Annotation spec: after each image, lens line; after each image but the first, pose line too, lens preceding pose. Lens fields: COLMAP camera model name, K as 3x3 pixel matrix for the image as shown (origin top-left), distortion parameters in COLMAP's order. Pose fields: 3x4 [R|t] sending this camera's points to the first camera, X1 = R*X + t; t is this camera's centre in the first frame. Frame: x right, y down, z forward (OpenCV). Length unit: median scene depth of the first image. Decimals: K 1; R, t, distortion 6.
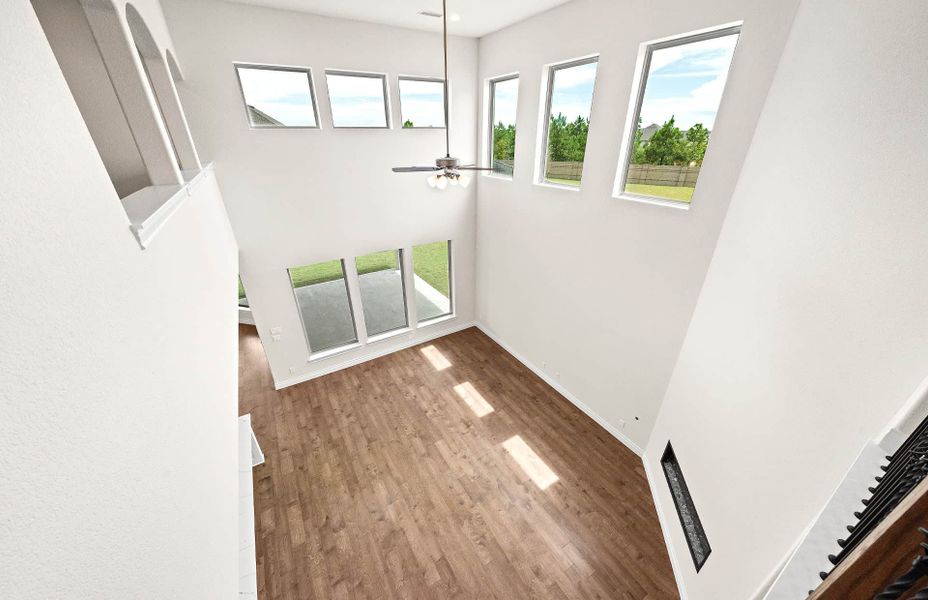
lens RADIAL K [[333.4, 0, 464.5], [0, 333.4, 303.8], [0, 0, 1]] dist [-0.005101, 0.000012]
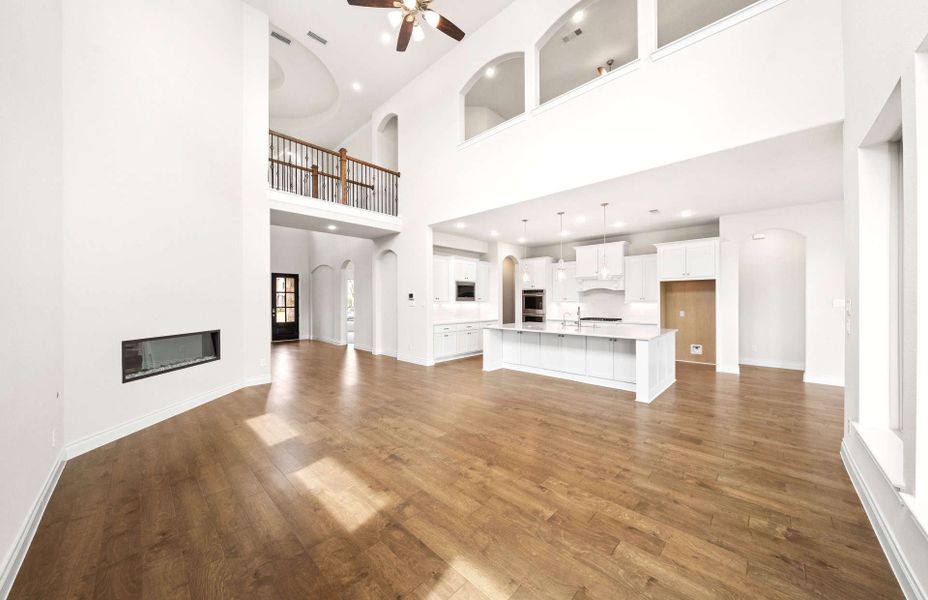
lens RADIAL K [[318.5, 0, 461.4], [0, 318.5, 303.1], [0, 0, 1]] dist [-0.003815, -0.000161]
pose [[-0.969174, 0.011690, -0.246099, 0.030118], [-0.102873, 0.888434, 0.447329, -0.070442], [0.223872, 0.458856, -0.859844, 1.572257]]
